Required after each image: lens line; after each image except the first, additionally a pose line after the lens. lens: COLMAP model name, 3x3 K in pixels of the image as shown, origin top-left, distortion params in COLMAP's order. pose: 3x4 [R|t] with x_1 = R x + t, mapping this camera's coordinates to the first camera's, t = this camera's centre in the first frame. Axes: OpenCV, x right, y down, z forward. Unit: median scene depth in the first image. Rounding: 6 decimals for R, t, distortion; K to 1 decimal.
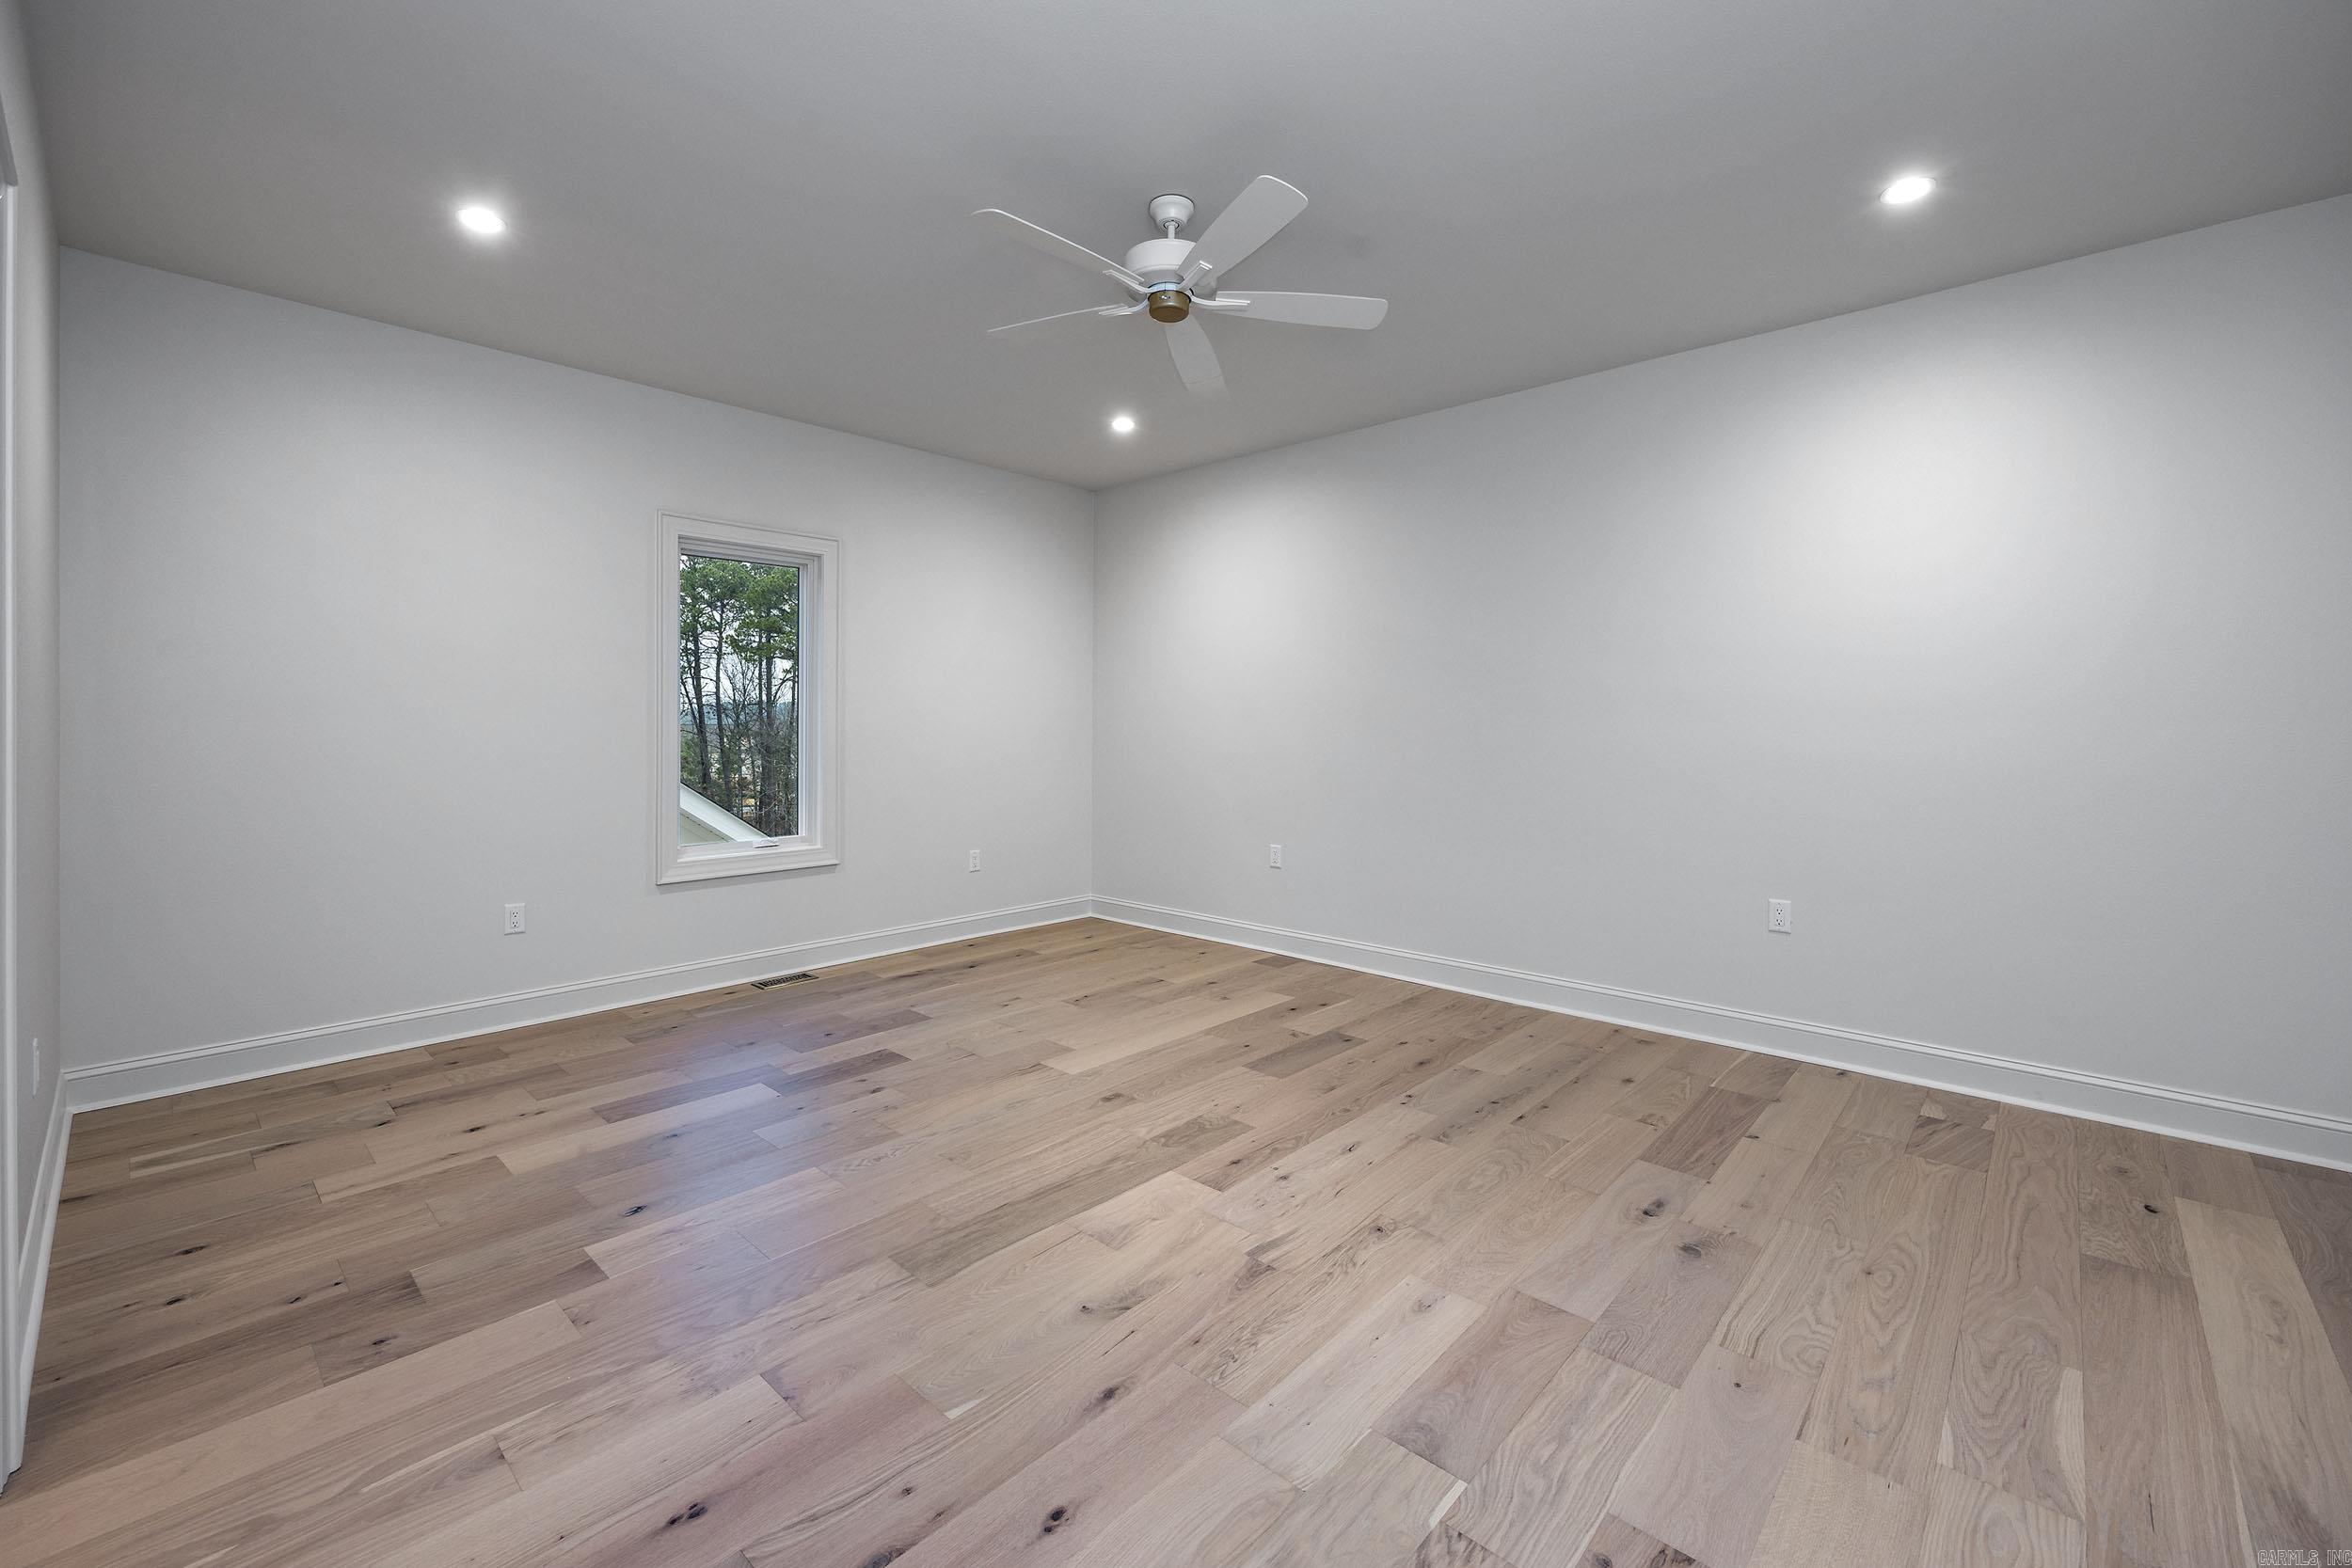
lens RADIAL K [[963.6, 0, 1197.5], [0, 963.6, 763.0], [0, 0, 1]] dist [0.019845, 0.000078]
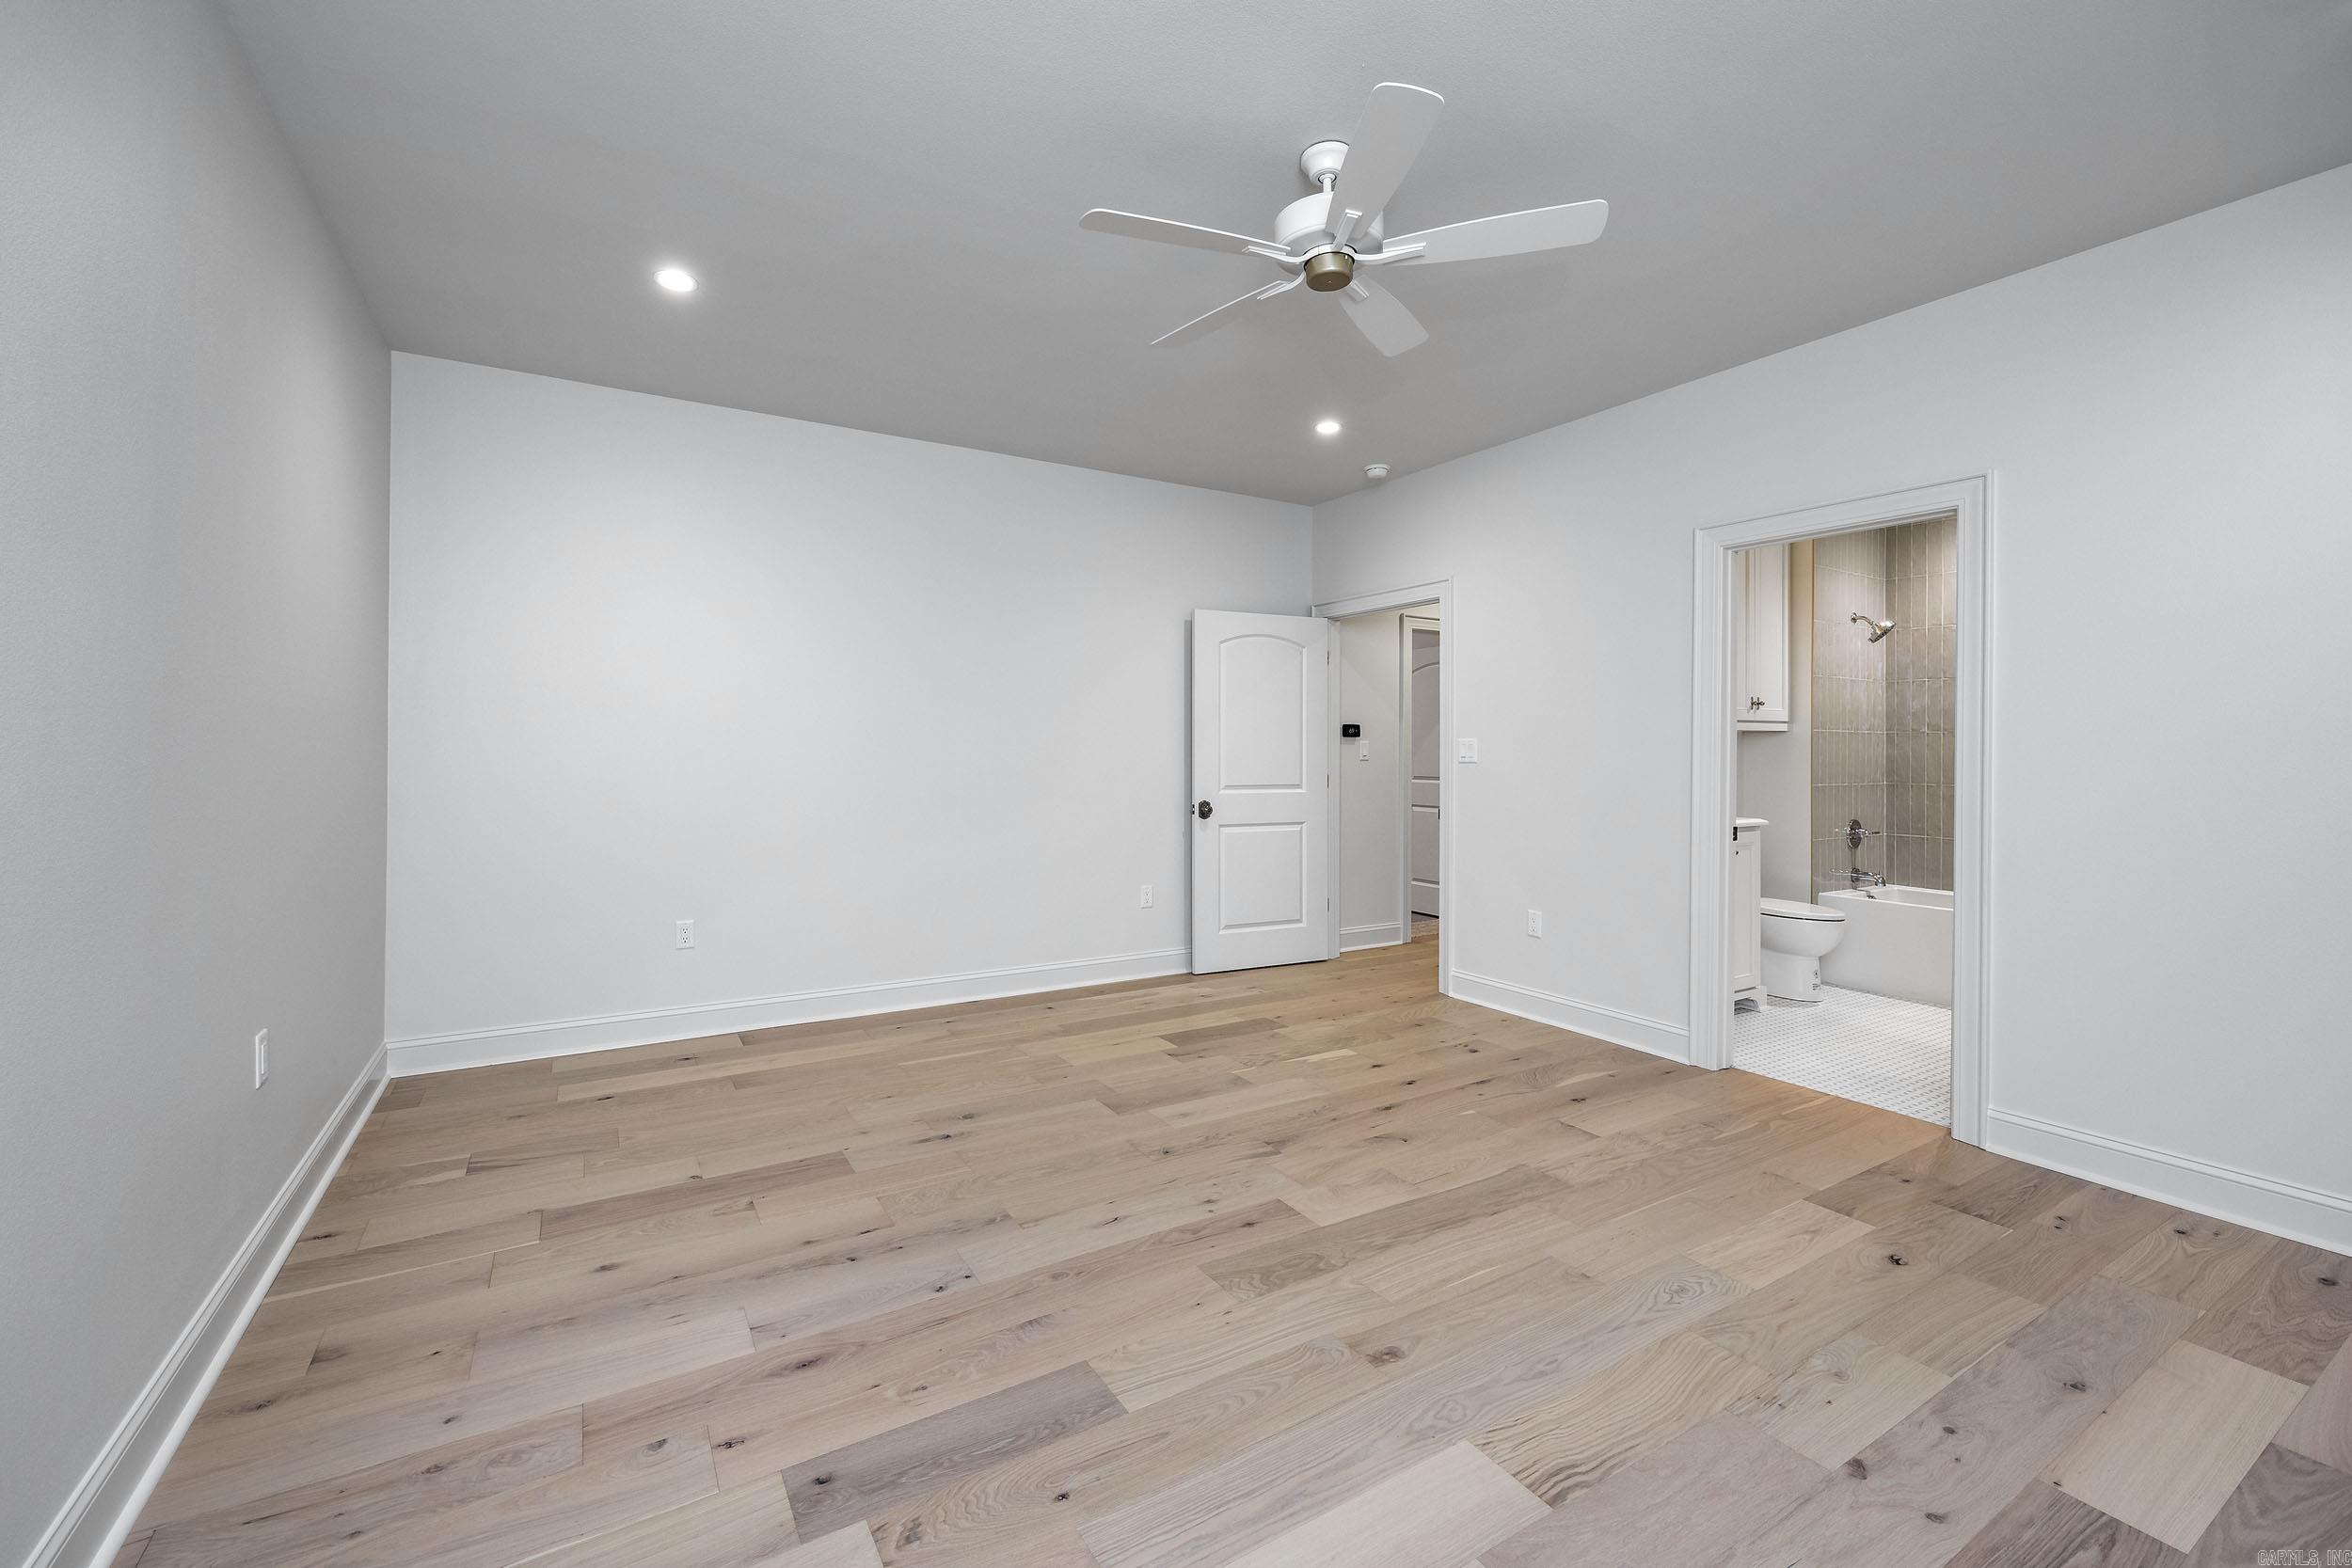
lens RADIAL K [[963.6, 0, 1197.5], [0, 963.6, 763.0], [0, 0, 1]] dist [0.019845, 0.000078]
pose [[-0.960069, -0.013109, 0.279456, -0.172175], [0.002000, 0.998554, 0.053712, -0.073506], [-0.279756, 0.052126, -0.958655, 1.959434]]
